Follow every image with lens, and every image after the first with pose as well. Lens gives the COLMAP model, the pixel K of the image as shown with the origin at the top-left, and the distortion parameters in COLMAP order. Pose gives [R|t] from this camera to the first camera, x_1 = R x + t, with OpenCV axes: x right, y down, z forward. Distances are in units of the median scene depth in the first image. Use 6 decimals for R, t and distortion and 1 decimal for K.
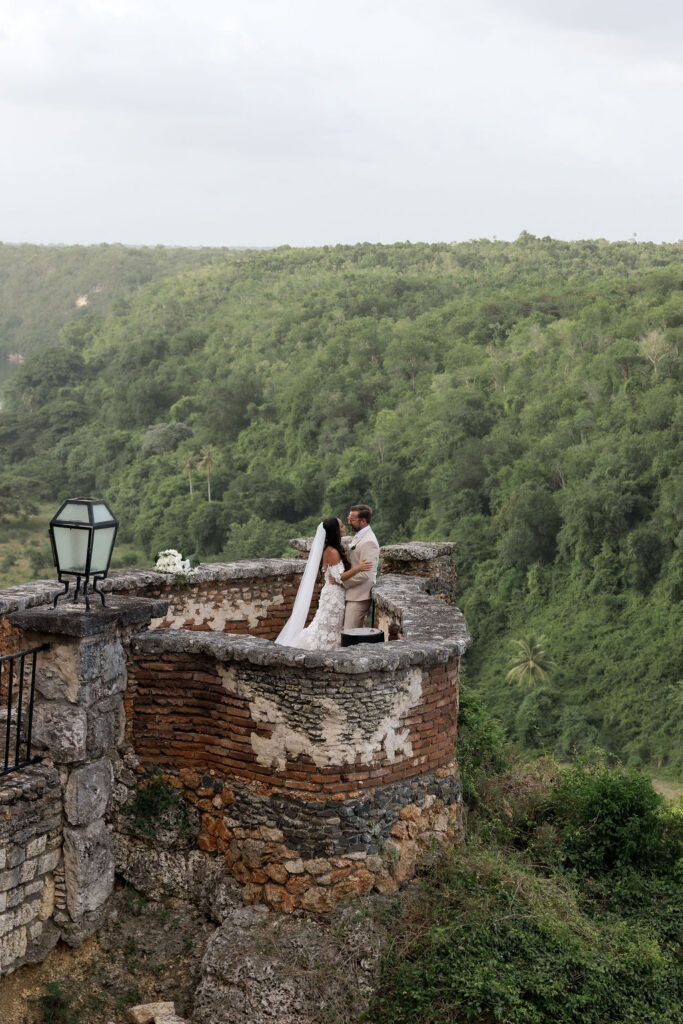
lens RADIAL K [[1029.8, 0, 342.2], [0, 1029.8, 512.6], [0, 0, 1]] dist [0.004947, 0.000000]
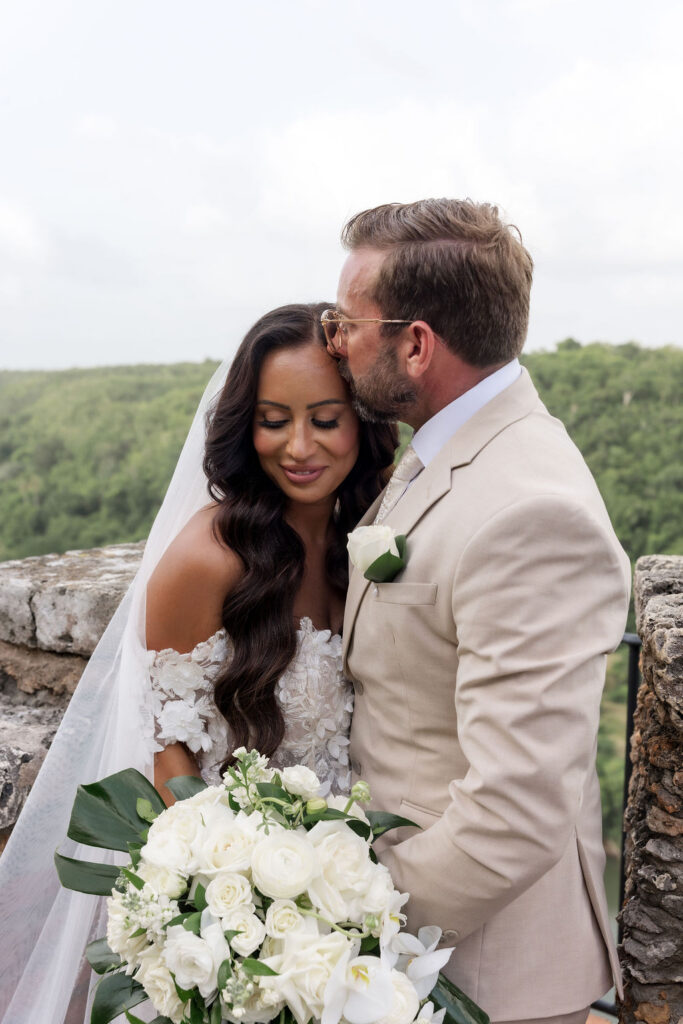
lens RADIAL K [[1029.8, 0, 340.4], [0, 1029.8, 512.1], [0, 0, 1]] dist [0.004947, 0.000000]
pose [[0.983659, -0.030554, 0.177430, 0.072965], [0.026865, 0.999371, 0.023157, -0.028336], [-0.178026, -0.018012, 0.983861, -0.862084]]
